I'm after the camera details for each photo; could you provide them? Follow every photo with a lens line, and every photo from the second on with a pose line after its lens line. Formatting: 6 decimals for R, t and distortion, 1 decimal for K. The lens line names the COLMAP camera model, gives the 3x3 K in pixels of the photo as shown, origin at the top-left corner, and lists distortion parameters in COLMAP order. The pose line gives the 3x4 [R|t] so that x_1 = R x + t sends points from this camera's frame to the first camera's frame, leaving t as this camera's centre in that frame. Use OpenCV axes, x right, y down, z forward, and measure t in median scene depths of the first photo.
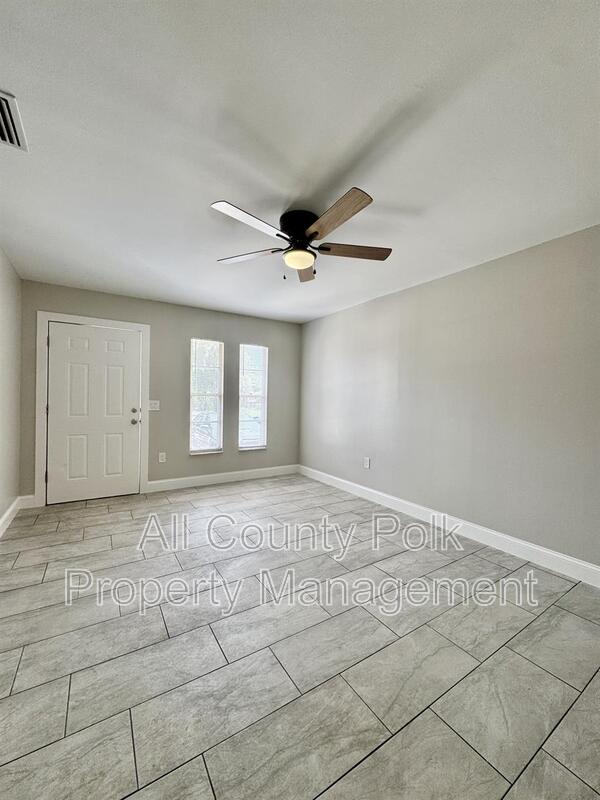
lens RADIAL K [[319.1, 0, 300.3], [0, 319.1, 399.6], [0, 0, 1]] dist [-0.003990, 0.000115]
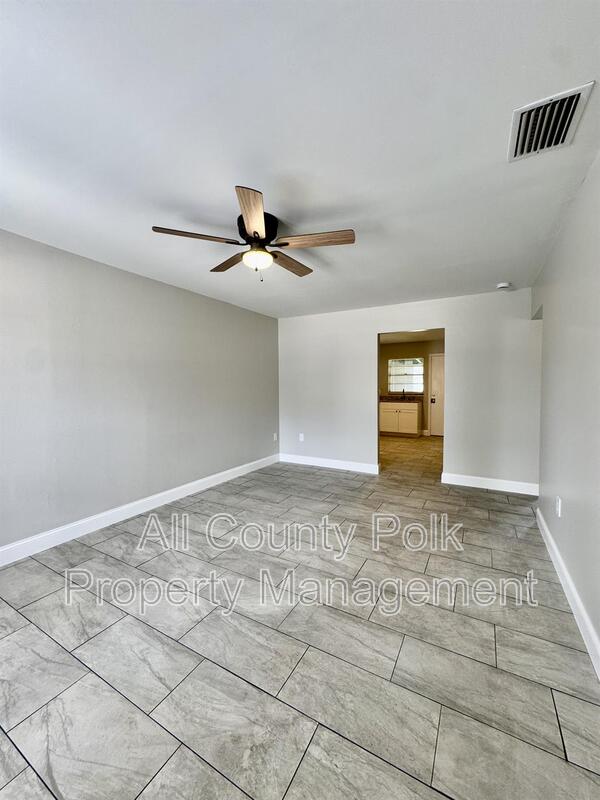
lens RADIAL K [[319.1, 0, 300.3], [0, 319.1, 399.6], [0, 0, 1]] dist [-0.003990, 0.000115]
pose [[-0.469504, -0.054554, 0.881243, -0.614398], [0.000682, 0.998067, 0.062150, -0.037568], [-0.882930, 0.029781, -0.468559, 0.858856]]
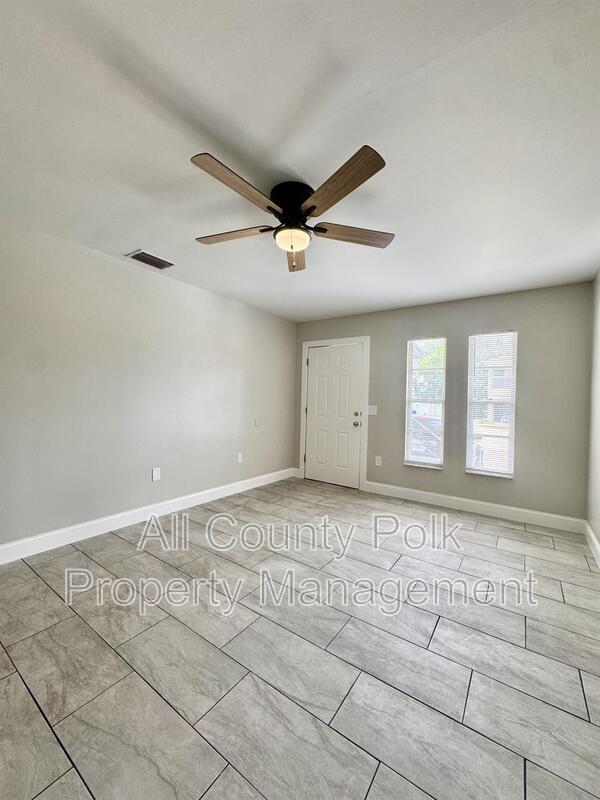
lens RADIAL K [[319.1, 0, 300.3], [0, 319.1, 399.6], [0, 0, 1]] dist [-0.003990, 0.000115]
pose [[0.380596, -0.005870, -0.924723, 0.507922], [-0.025234, 0.999542, -0.016731, 0.007528], [0.924397, 0.029702, 0.380274, 0.439361]]
